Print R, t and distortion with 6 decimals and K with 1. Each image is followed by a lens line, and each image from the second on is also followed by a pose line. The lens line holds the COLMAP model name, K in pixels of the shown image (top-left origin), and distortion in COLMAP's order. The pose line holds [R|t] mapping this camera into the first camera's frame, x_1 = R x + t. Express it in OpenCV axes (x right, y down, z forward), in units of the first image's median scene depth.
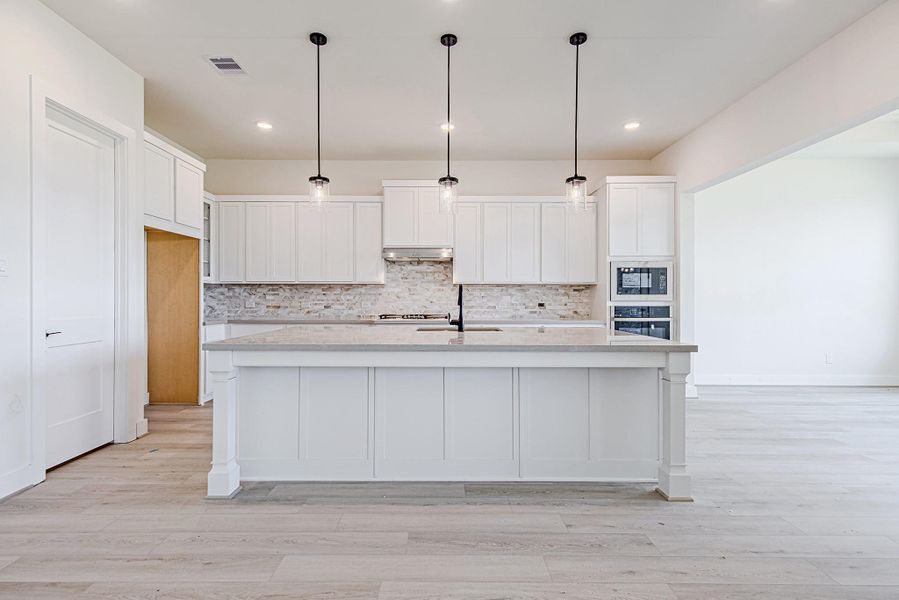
lens RADIAL K [[426.1, 0, 446.3], [0, 426.1, 289.2], [0, 0, 1]] dist [0.013798, -0.005564]
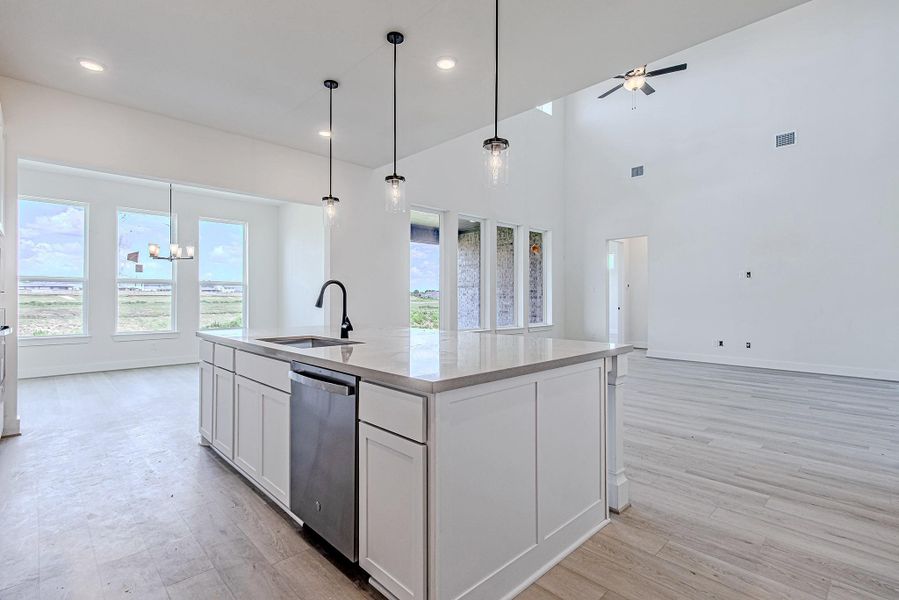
lens RADIAL K [[426.1, 0, 452.4], [0, 426.1, 299.9], [0, 0, 1]] dist [0.013798, -0.005564]
pose [[-0.690092, -0.003361, 0.723714, -0.486366], [-0.015999, 0.999816, -0.010612, 0.022766], [-0.723545, -0.018901, -0.690018, 0.972434]]
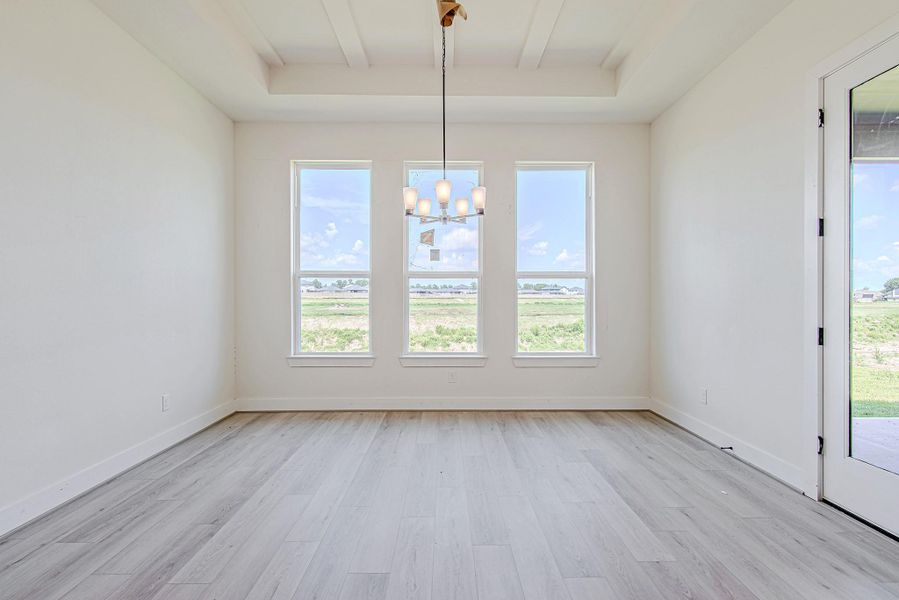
lens RADIAL K [[426.1, 0, 448.8], [0, 426.1, 302.1], [0, 0, 1]] dist [0.013798, -0.005564]
pose [[0.002382, -0.004481, 0.999987, 0.346628], [-0.019780, 0.999794, 0.004528, 0.017043], [-0.999802, -0.019791, 0.002293, 0.711559]]
